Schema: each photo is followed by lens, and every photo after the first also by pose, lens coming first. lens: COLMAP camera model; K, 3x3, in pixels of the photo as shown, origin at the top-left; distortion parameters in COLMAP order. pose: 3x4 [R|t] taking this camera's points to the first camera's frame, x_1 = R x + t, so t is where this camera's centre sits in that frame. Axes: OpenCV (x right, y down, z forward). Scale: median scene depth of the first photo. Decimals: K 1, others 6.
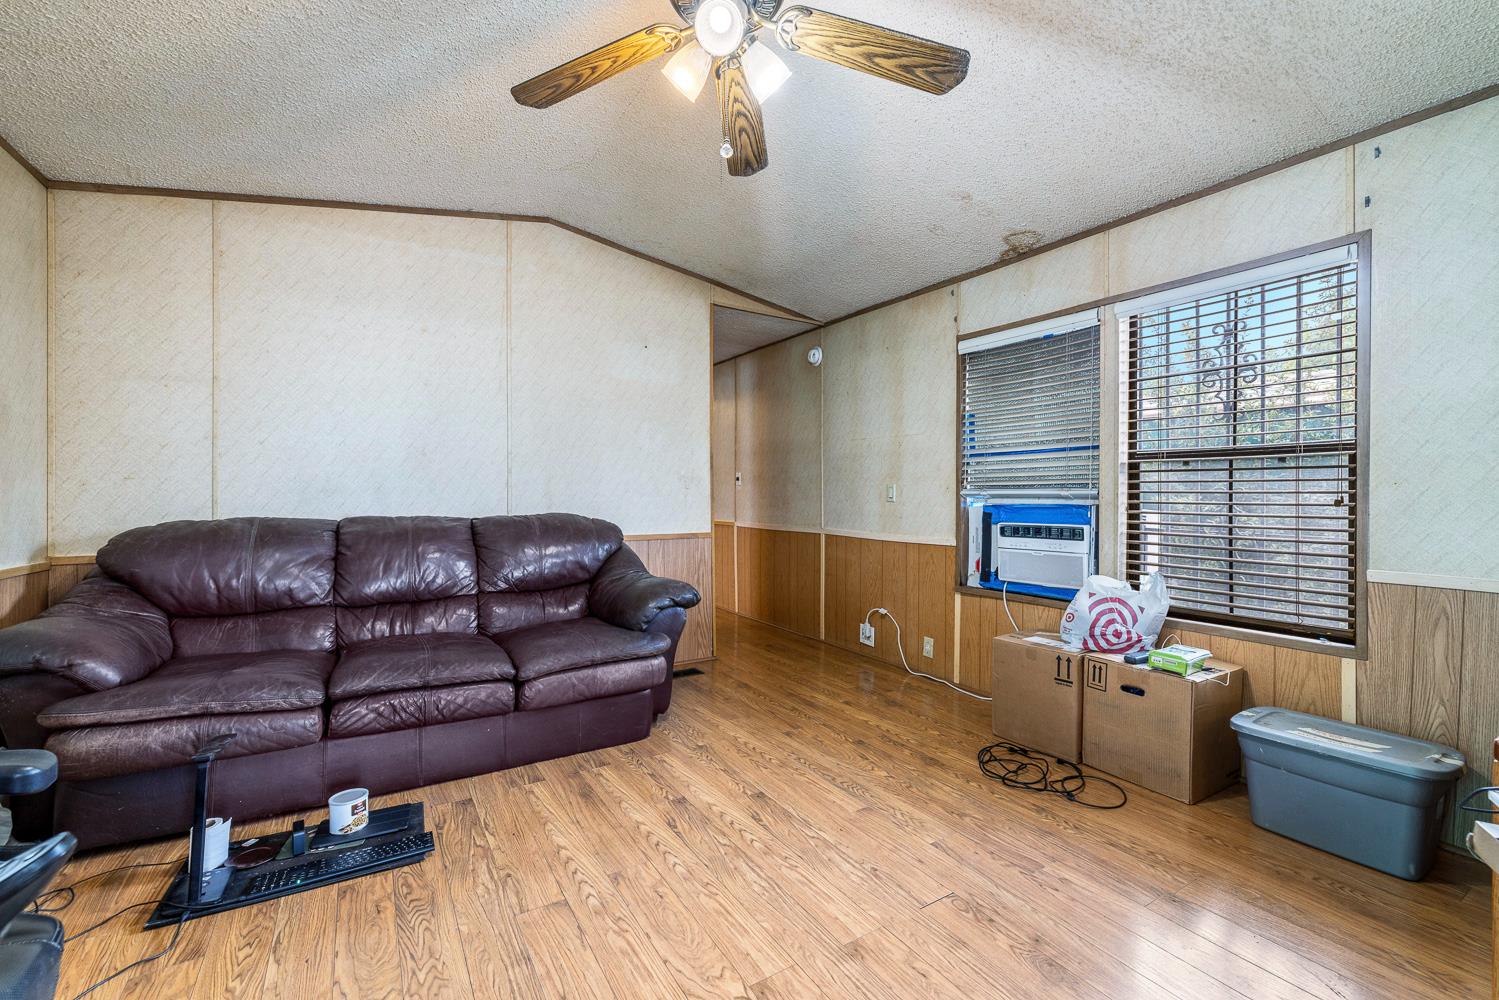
lens RADIAL K [[632.8, 0, 745.9], [0, 632.8, 497.8], [0, 0, 1]] dist [-0.001419, -0.000173]
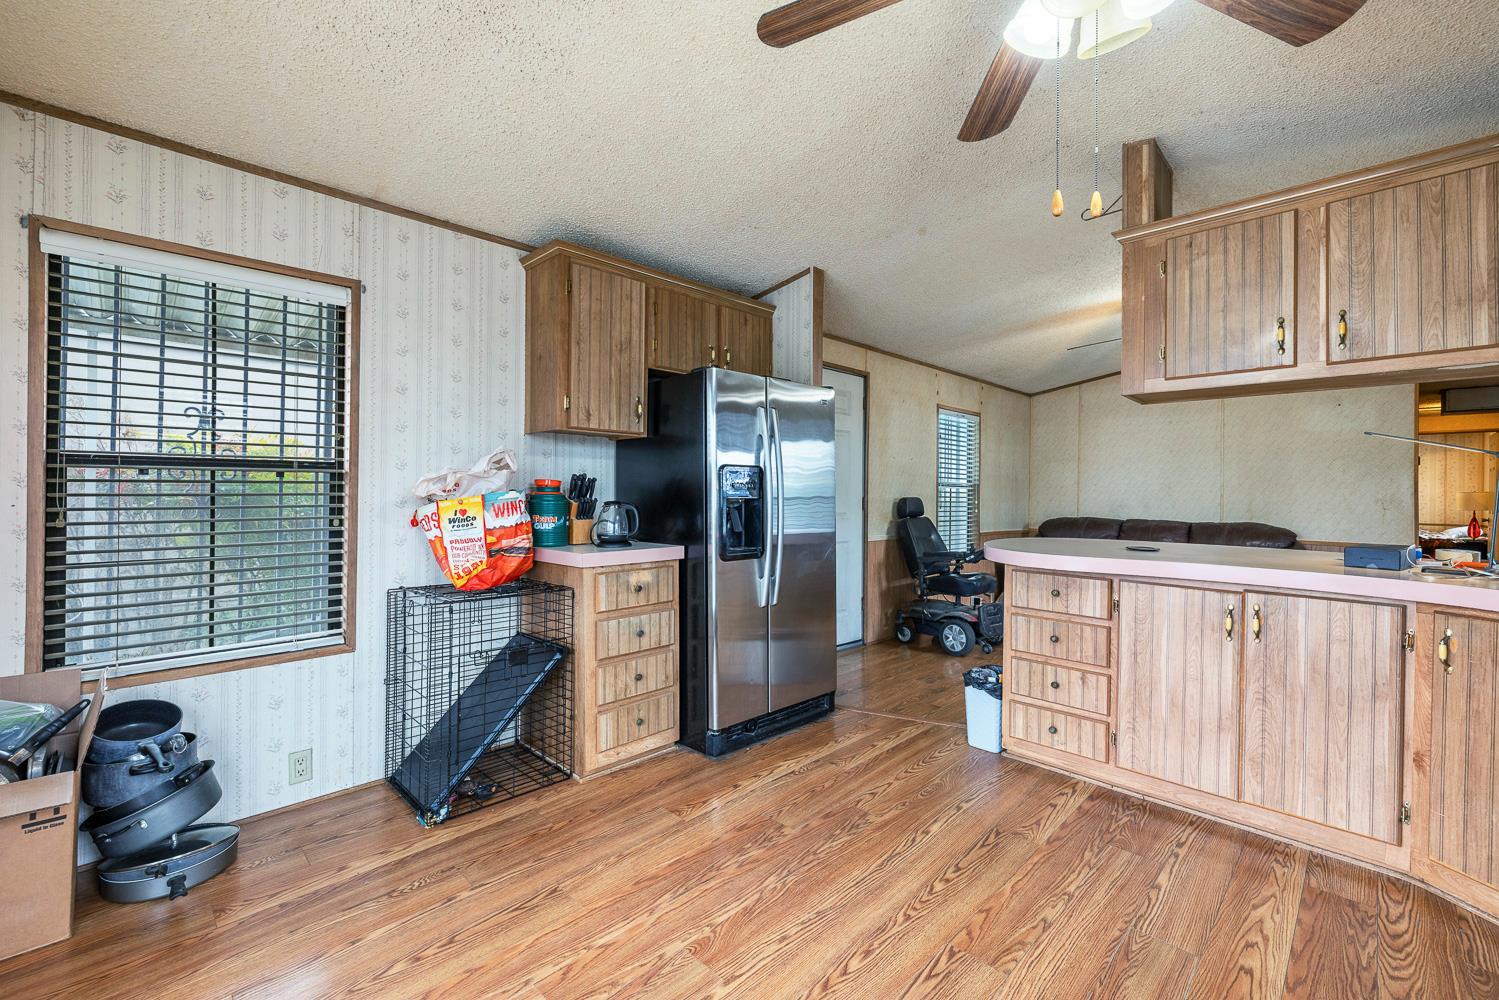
lens RADIAL K [[632.8, 0, 747.1], [0, 632.8, 495.5], [0, 0, 1]] dist [-0.001419, -0.000173]
pose [[0.223574, 0.003252, -0.974681, 1.207062], [-0.015915, 0.999873, -0.000315, -0.028100], [0.974557, 0.015583, 0.223598, -0.755673]]
